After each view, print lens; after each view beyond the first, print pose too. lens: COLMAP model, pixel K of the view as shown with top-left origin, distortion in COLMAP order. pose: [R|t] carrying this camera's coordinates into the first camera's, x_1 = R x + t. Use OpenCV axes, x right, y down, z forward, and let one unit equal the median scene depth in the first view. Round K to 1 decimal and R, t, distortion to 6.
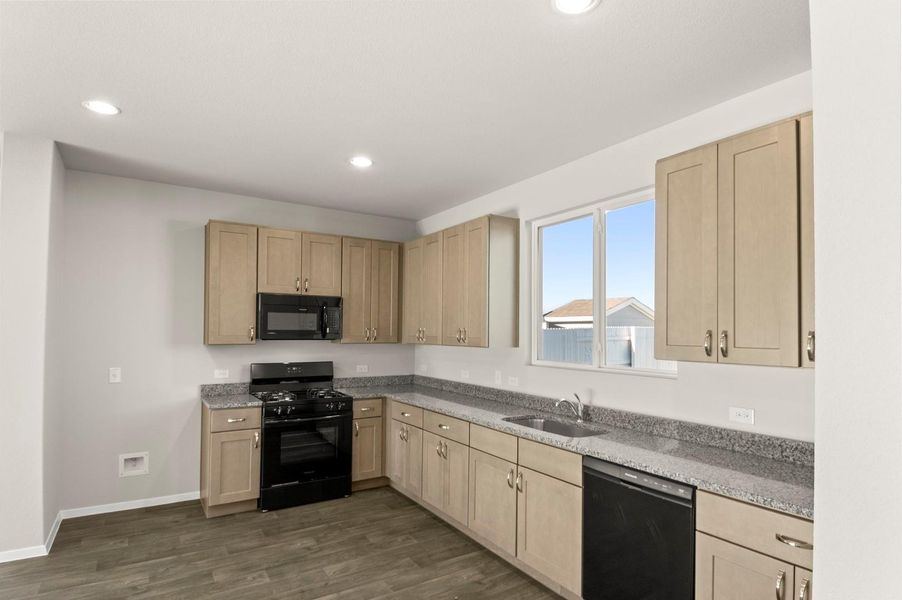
lens RADIAL K [[482.6, 0, 466.0], [0, 482.6, 322.9], [0, 0, 1]] dist [0.031188, -0.042858]
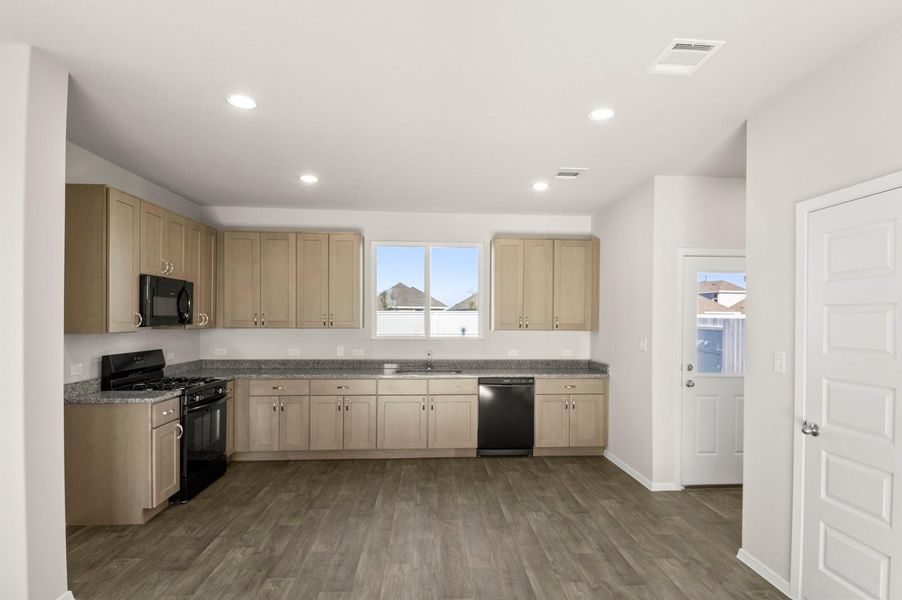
lens RADIAL K [[482.6, 0, 466.0], [0, 482.6, 322.9], [0, 0, 1]] dist [0.031188, -0.042858]
pose [[0.487358, -0.013700, 0.873095, -0.940514], [-0.018450, 0.999492, 0.025982, -0.006774], [-0.873007, -0.028771, 0.486858, 0.041724]]
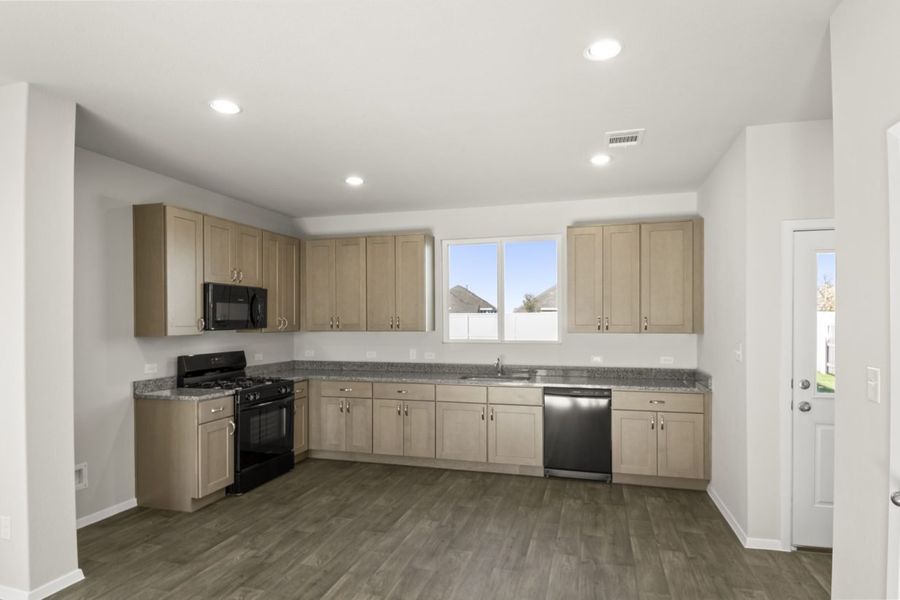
lens RADIAL K [[481.5, 0, 465.0], [0, 481.5, 322.9], [0, 0, 1]] dist [0.031188, -0.042858]
pose [[0.753208, -0.014568, 0.657621, -0.694720], [-0.002190, 0.999694, 0.024655, -0.005919], [-0.657779, -0.020011, 0.752945, -0.087154]]
